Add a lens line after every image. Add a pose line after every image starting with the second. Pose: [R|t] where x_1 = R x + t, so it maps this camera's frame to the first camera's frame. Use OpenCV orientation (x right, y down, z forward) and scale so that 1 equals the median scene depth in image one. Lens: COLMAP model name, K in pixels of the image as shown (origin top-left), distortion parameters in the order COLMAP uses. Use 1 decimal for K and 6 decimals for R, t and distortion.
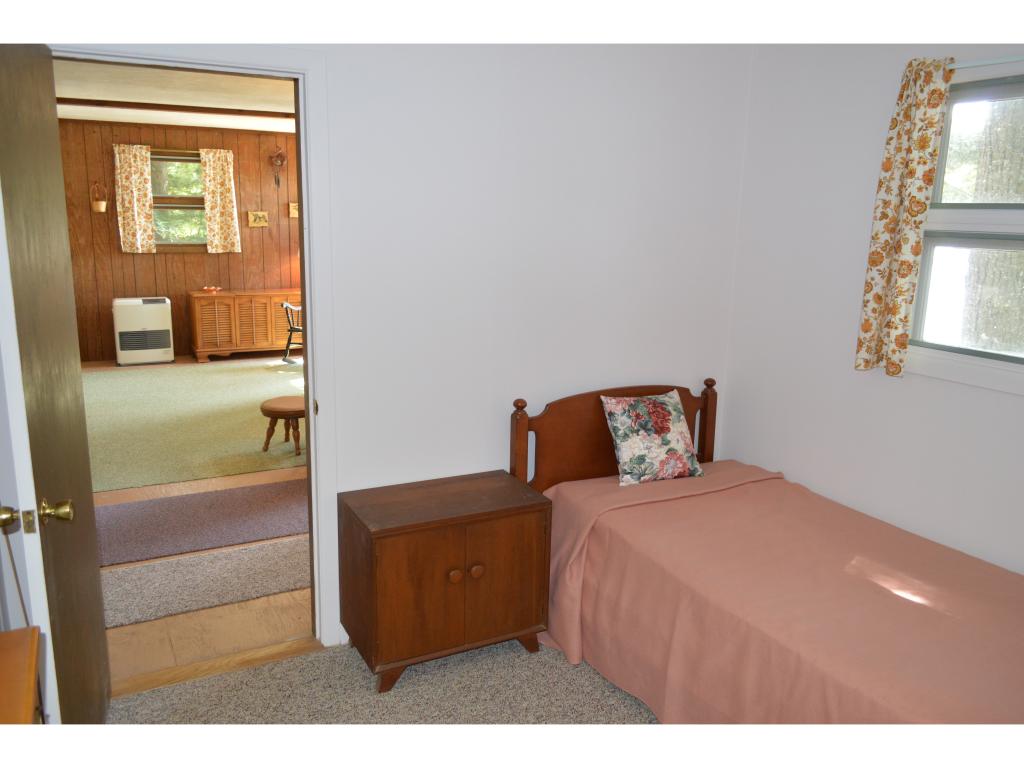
lens RADIAL K [[808.2, 0, 512.0], [0, 808.2, 384.0], [0, 0, 1]] dist [-0.017478, 0.007706]
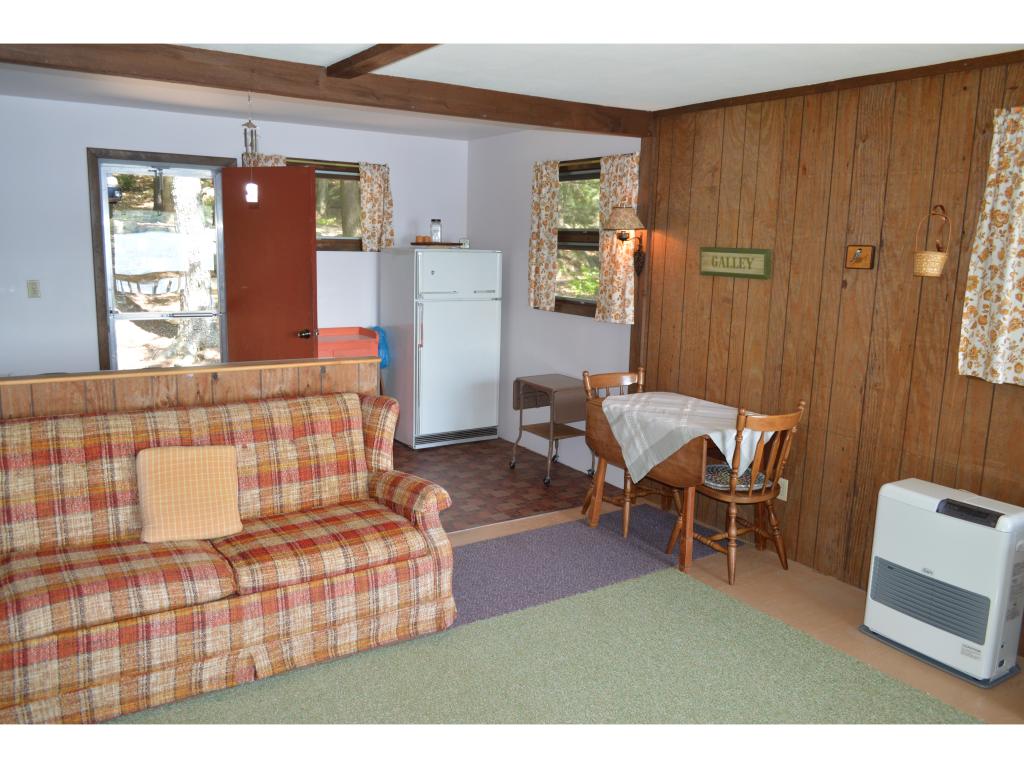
lens RADIAL K [[808.2, 0, 512.0], [0, 808.2, 384.0], [0, 0, 1]] dist [-0.017478, 0.007706]
pose [[0.088444, 0.155602, -0.983852, -0.101116], [-0.235769, 0.962926, 0.131098, -0.156866], [0.967776, 0.220367, 0.121851, 0.719461]]
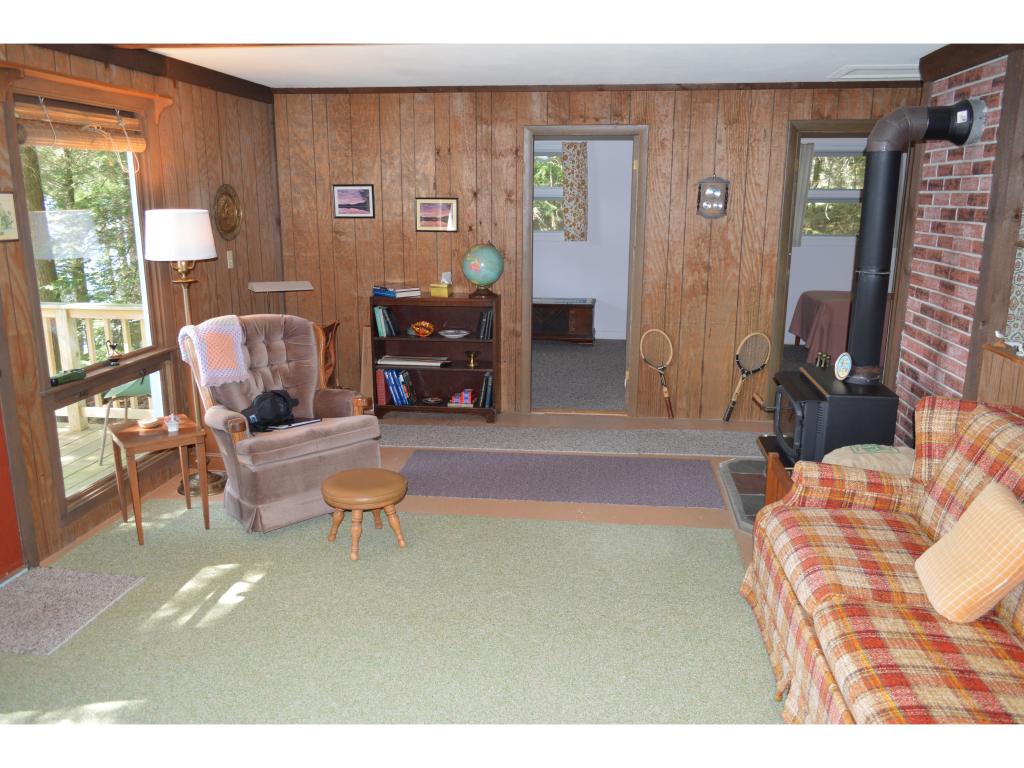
lens RADIAL K [[808.2, 0, 512.0], [0, 808.2, 384.0], [0, 0, 1]] dist [-0.017478, 0.007706]
pose [[-0.810089, -0.156177, 0.565123, -0.498951], [0.105817, 0.909096, 0.402924, -0.212426], [-0.576679, 0.386204, -0.719922, 0.914000]]
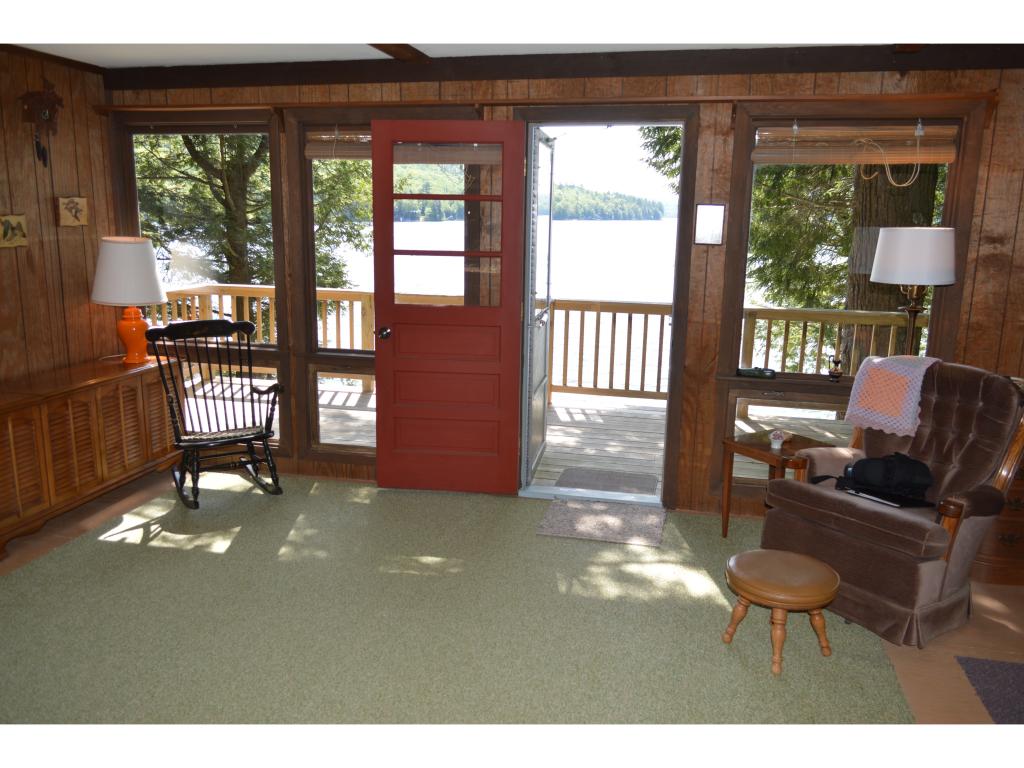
lens RADIAL K [[808.2, 0, 512.0], [0, 808.2, 384.0], [0, 0, 1]] dist [-0.017478, 0.007706]
pose [[0.660950, -0.163233, 0.732461, -0.507040], [0.154476, 0.984747, 0.080062, -0.114589], [-0.734358, 0.060231, 0.676085, 0.496394]]
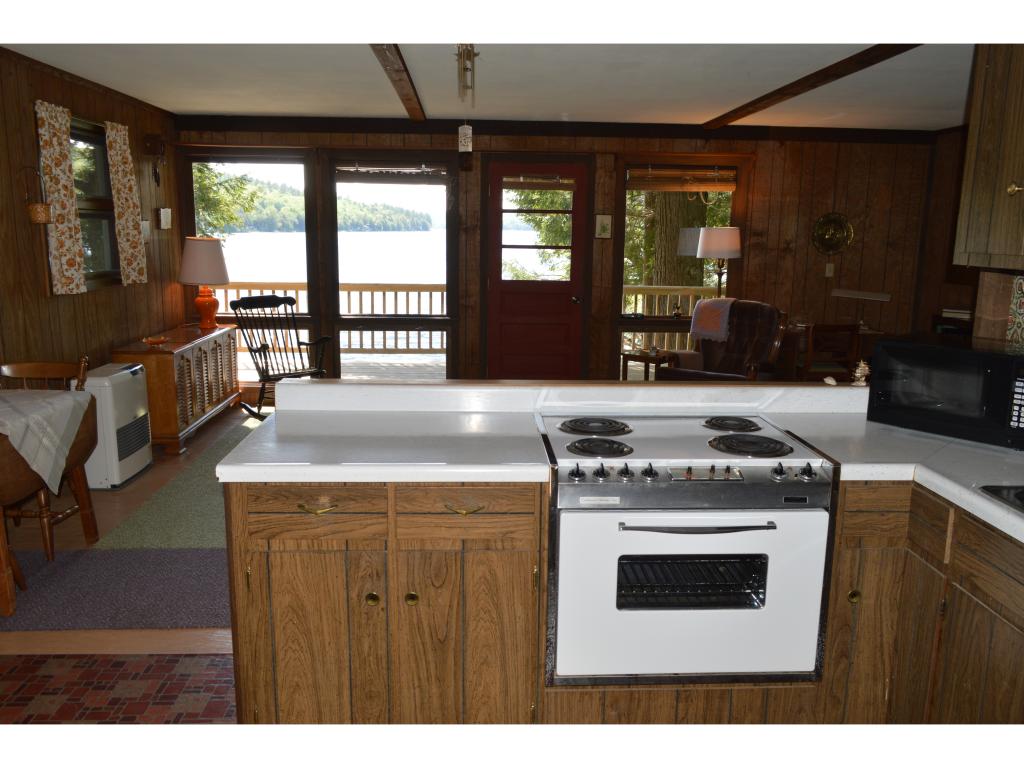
lens RADIAL K [[808.2, 0, 512.0], [0, 808.2, 384.0], [0, 0, 1]] dist [-0.017478, 0.007706]
pose [[0.427927, -0.183651, 0.884958, -0.843838], [0.183993, 0.976336, 0.113643, -0.106748], [-0.884887, 0.114195, 0.451591, 0.466401]]
